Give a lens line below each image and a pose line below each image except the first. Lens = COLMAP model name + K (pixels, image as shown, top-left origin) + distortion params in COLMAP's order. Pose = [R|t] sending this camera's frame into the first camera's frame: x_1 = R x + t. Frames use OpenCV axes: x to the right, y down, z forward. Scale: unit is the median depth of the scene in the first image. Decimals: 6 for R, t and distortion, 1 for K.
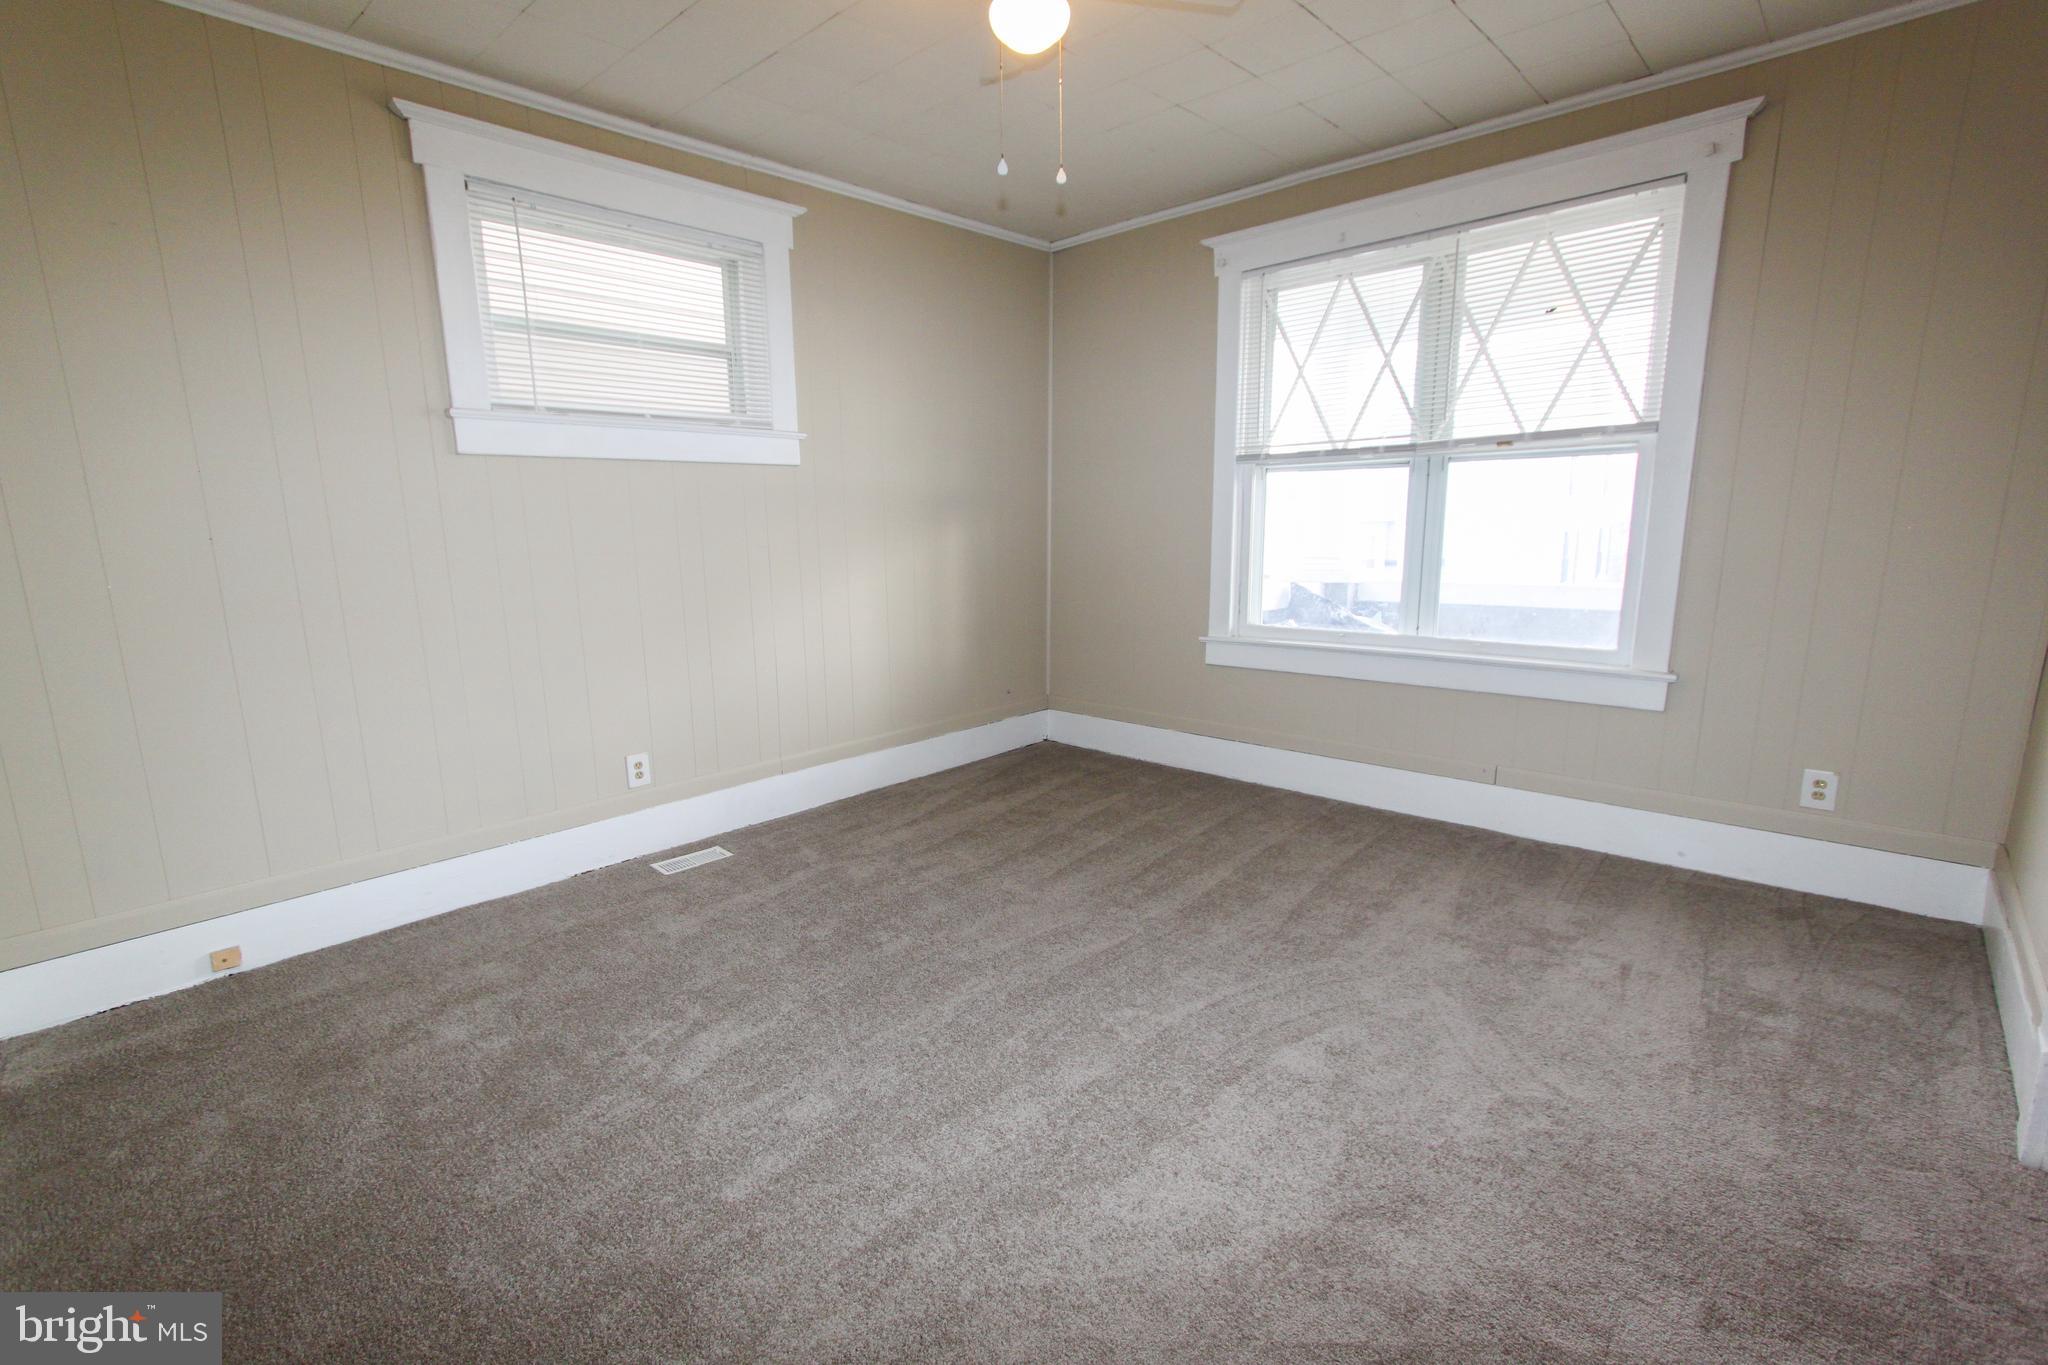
lens RADIAL K [[963.6, 0, 1019.3], [0, 963.6, 685.4], [0, 0, 1]] dist [0.006652, 0.000390]
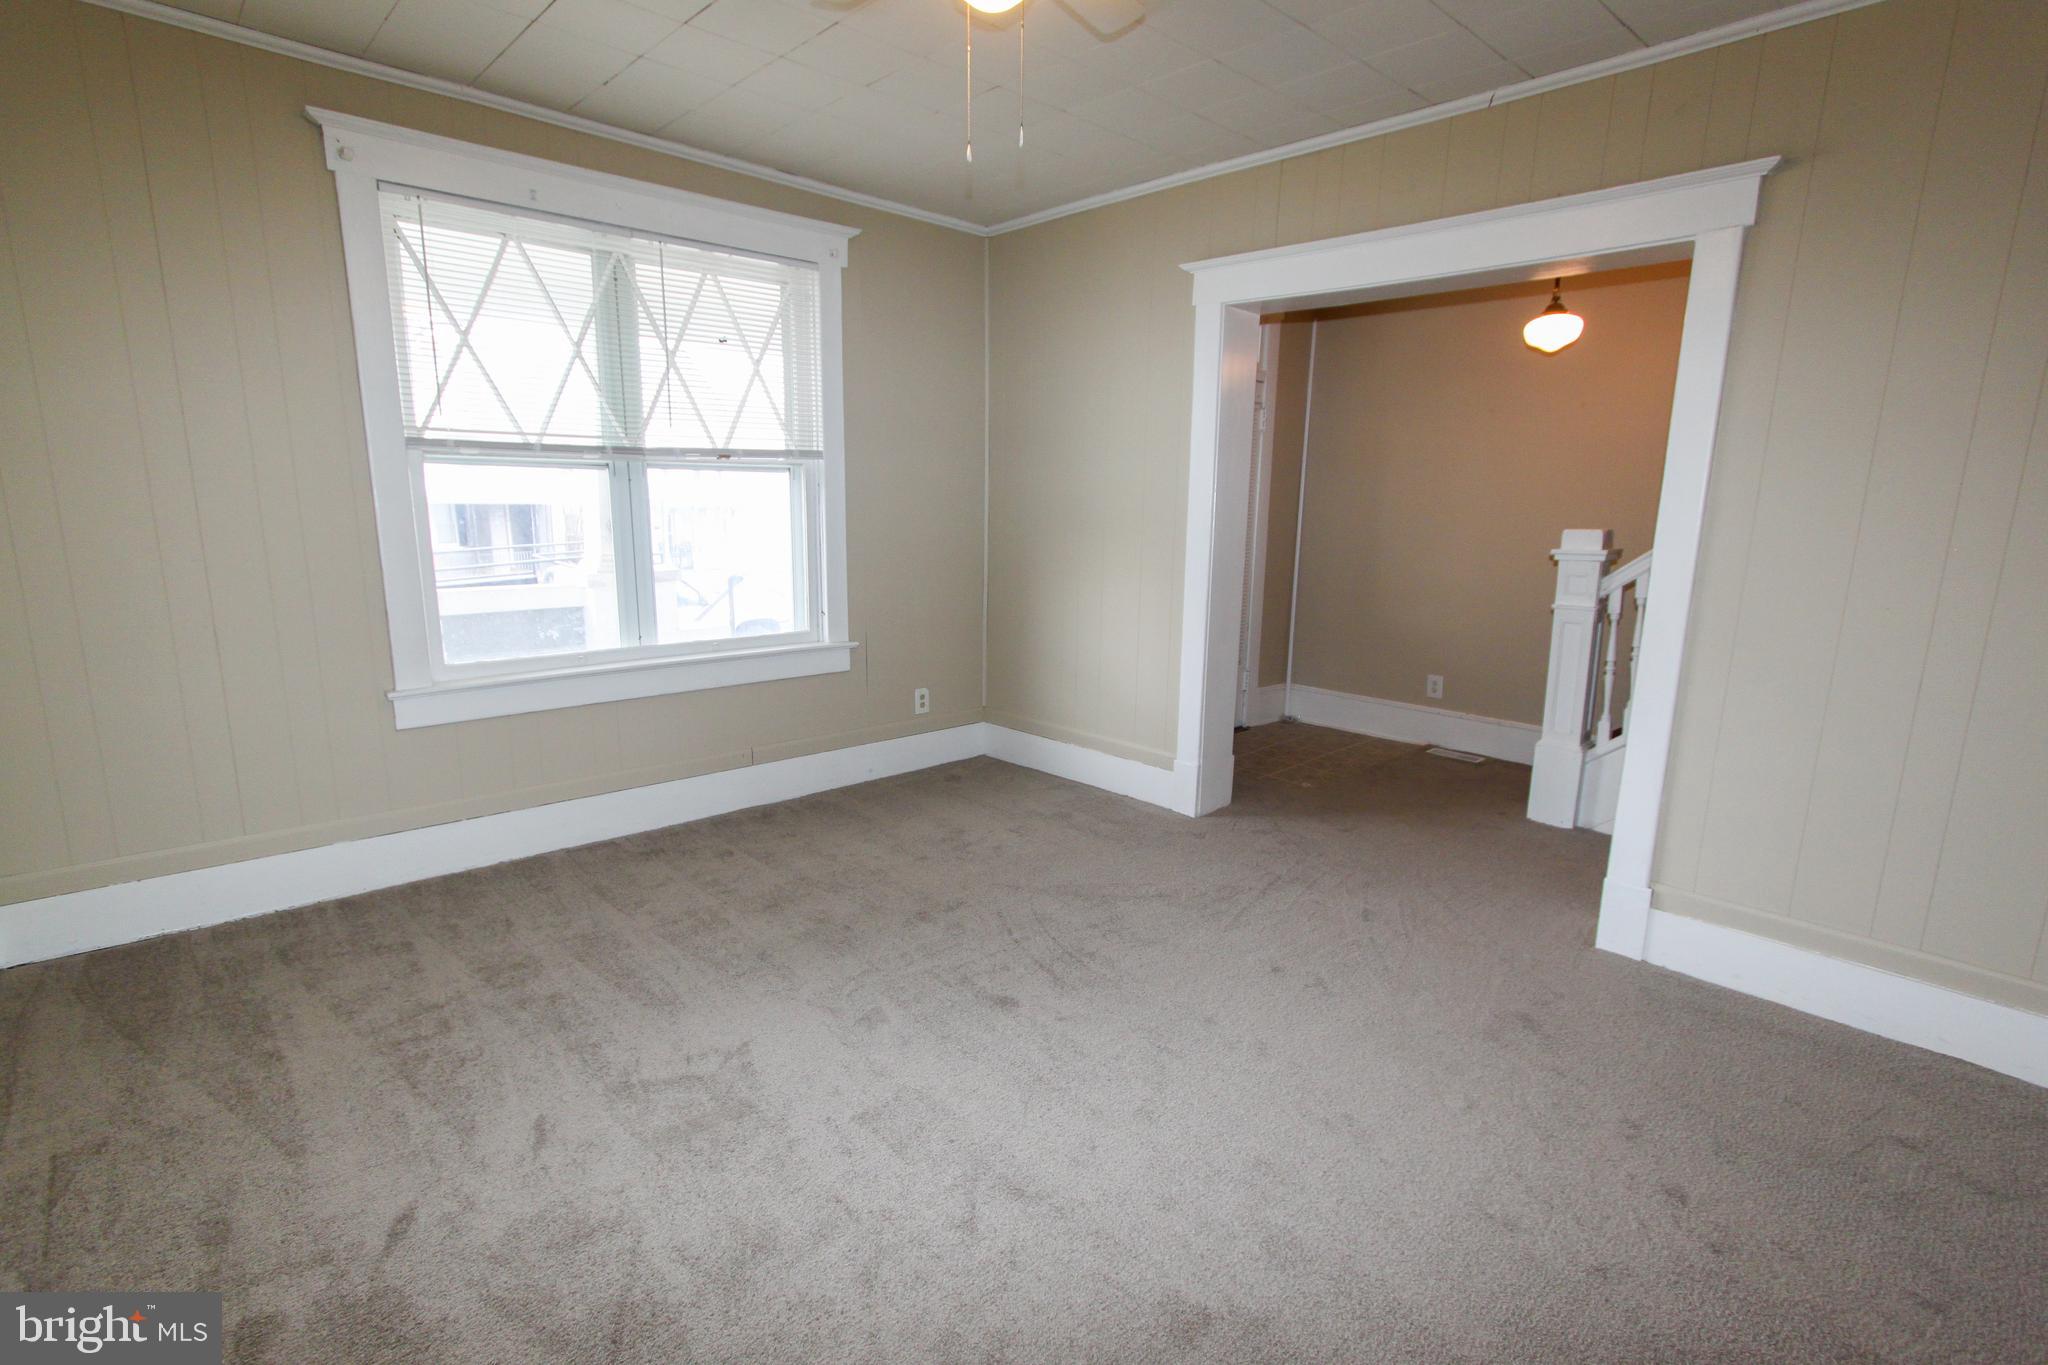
lens RADIAL K [[963.6, 0, 977.7], [0, 963.6, 687.4], [0, 0, 1]] dist [0.006652, 0.000390]
pose [[0.082208, -0.160508, 0.983605, -0.551738], [0.170704, 0.974628, 0.144776, -0.098699], [-0.981887, 0.156004, 0.107522, 0.601957]]
